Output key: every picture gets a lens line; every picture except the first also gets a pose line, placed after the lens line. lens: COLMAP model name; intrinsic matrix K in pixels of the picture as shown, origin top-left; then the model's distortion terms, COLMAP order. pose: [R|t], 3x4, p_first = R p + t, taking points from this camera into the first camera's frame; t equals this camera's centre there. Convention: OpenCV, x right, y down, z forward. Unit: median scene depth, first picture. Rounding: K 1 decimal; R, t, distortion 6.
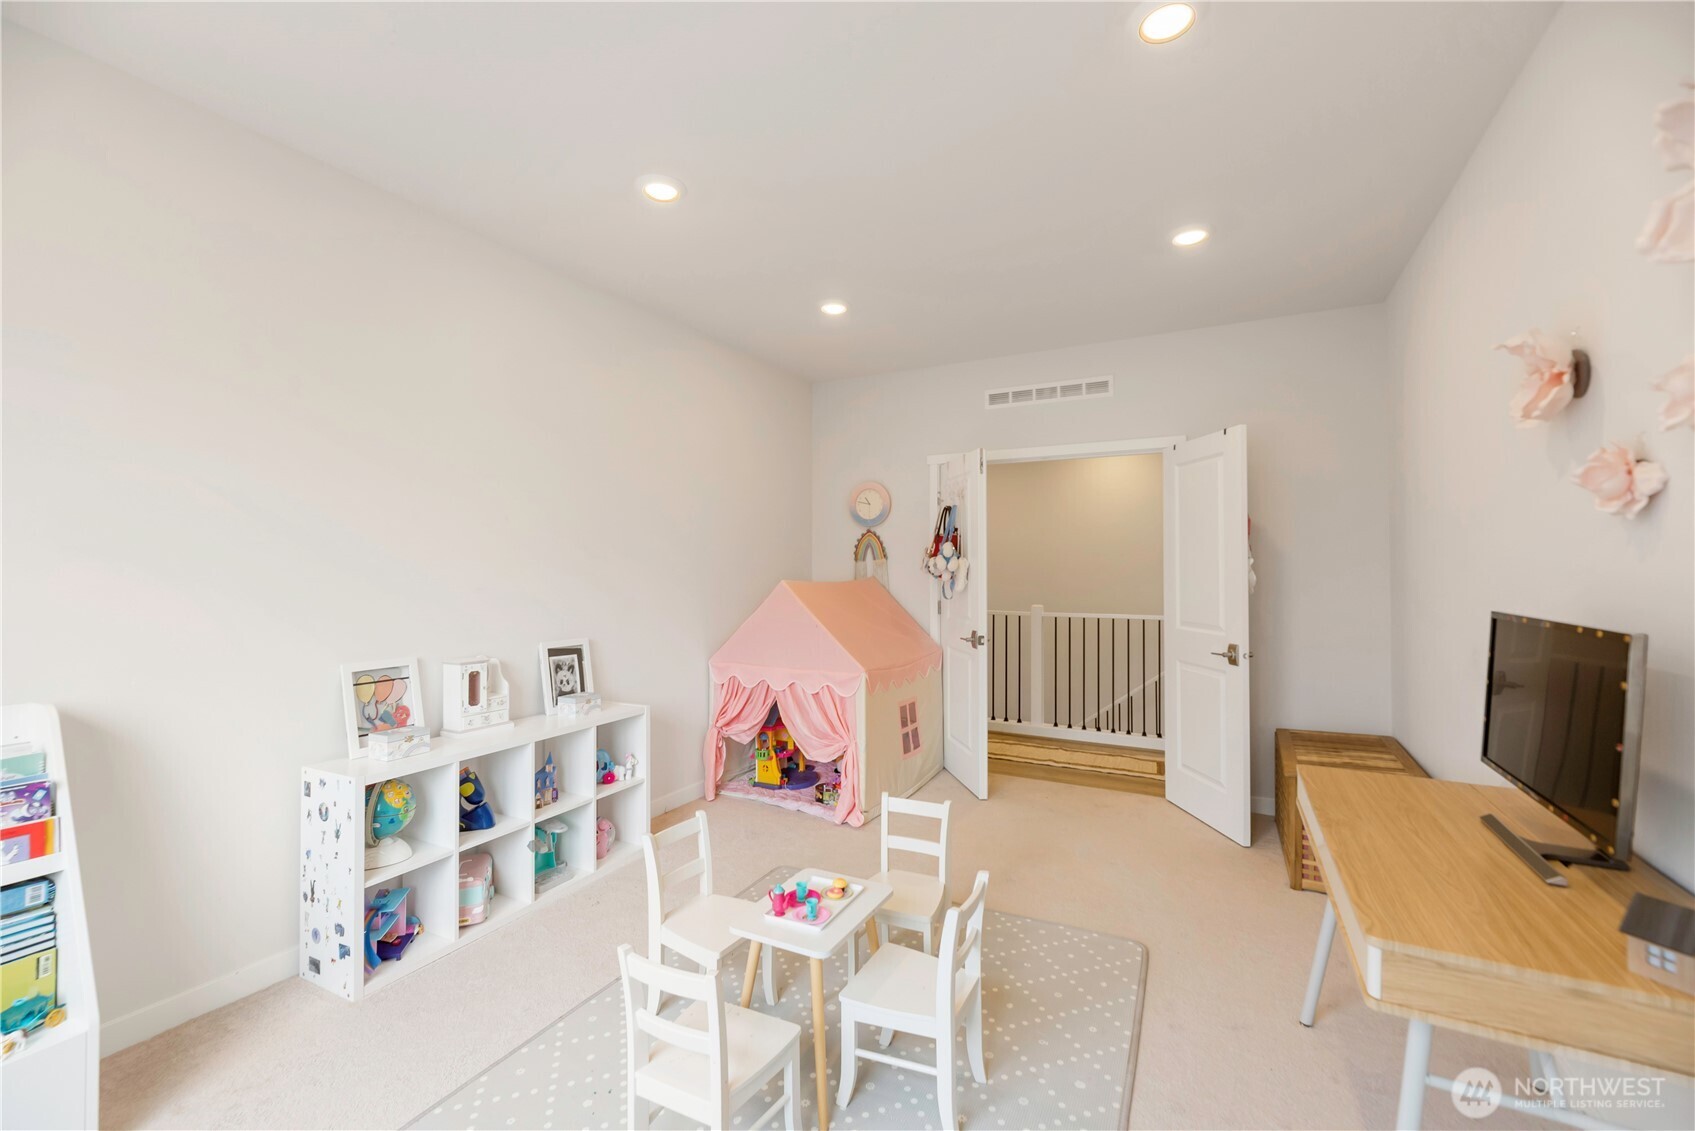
lens RADIAL K [[680.1, 0, 832.4], [0, 680.1, 590.5], [0, 0, 1]] dist [-0.000179, 0.000042]
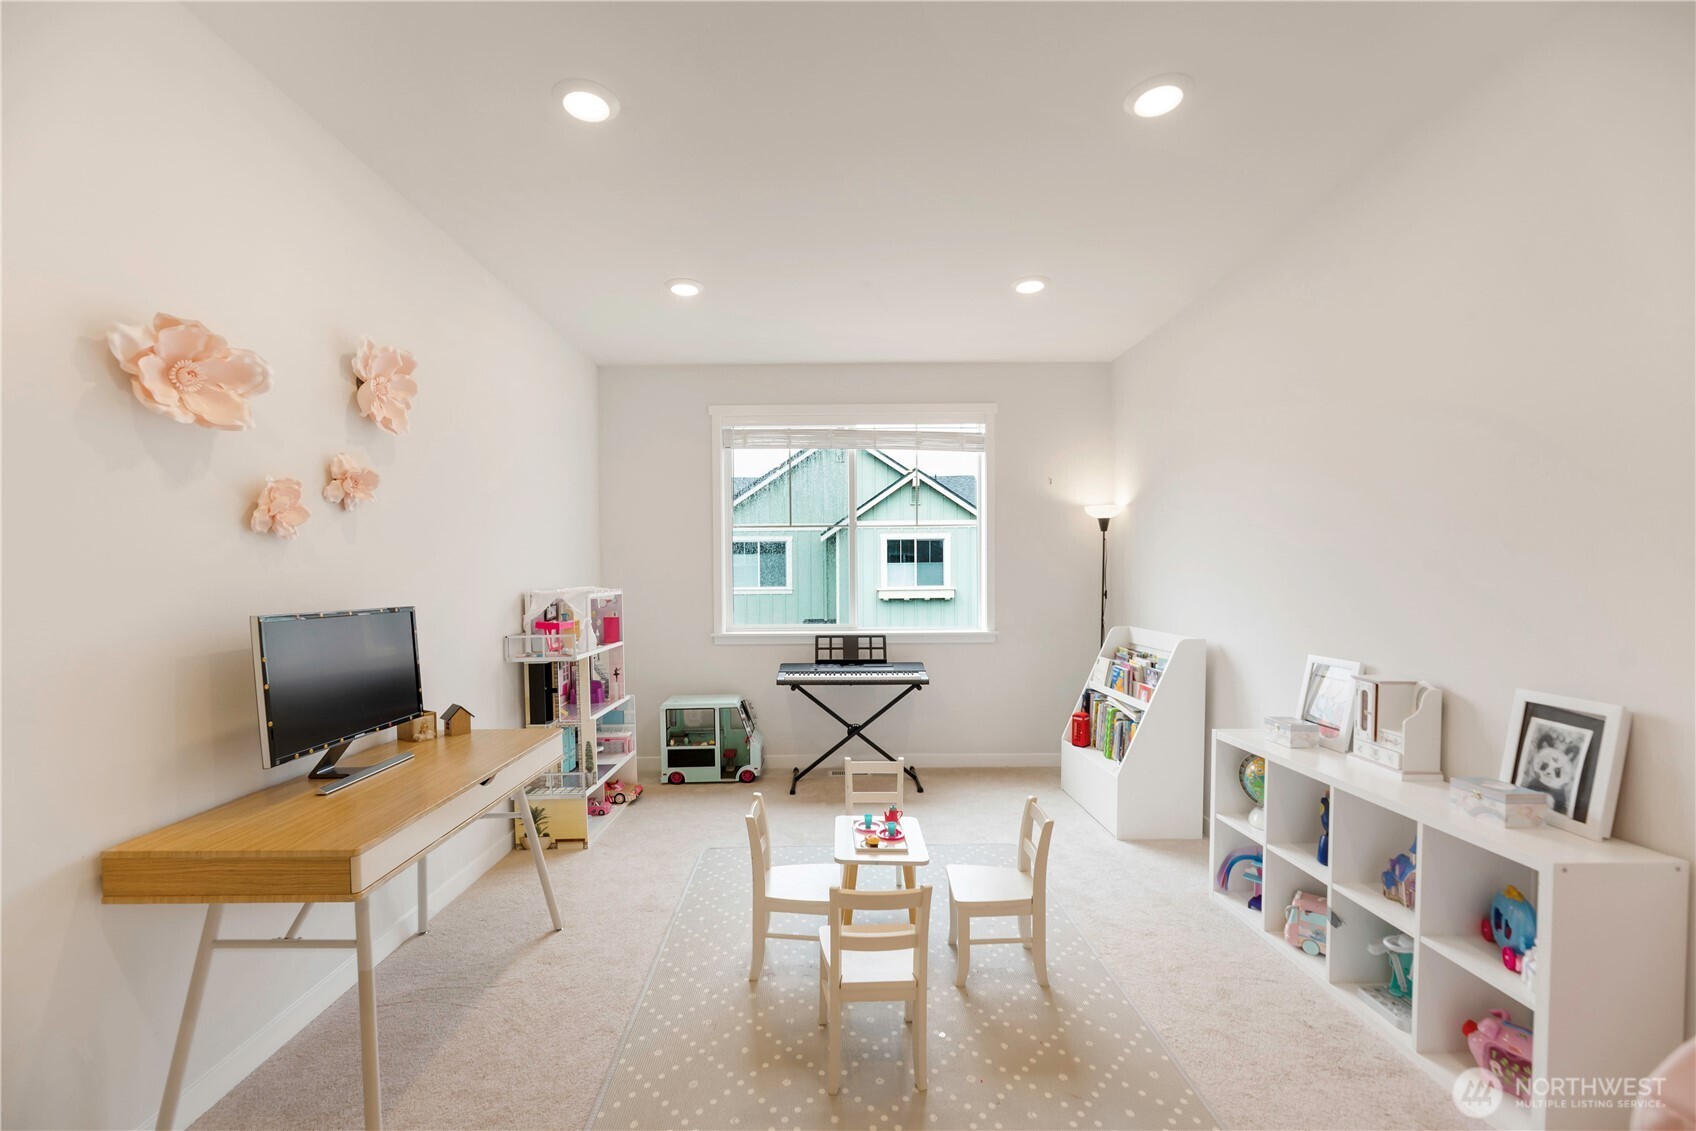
lens RADIAL K [[680.5, 0, 832.9], [0, 680.5, 590.5], [0, 0, 1]] dist [-0.000179, 0.000042]
pose [[-0.870577, 0.014588, -0.491815, 0.440148], [-0.009376, 0.998887, 0.046224, -0.036068], [0.491942, 0.044853, -0.869472, 1.342850]]
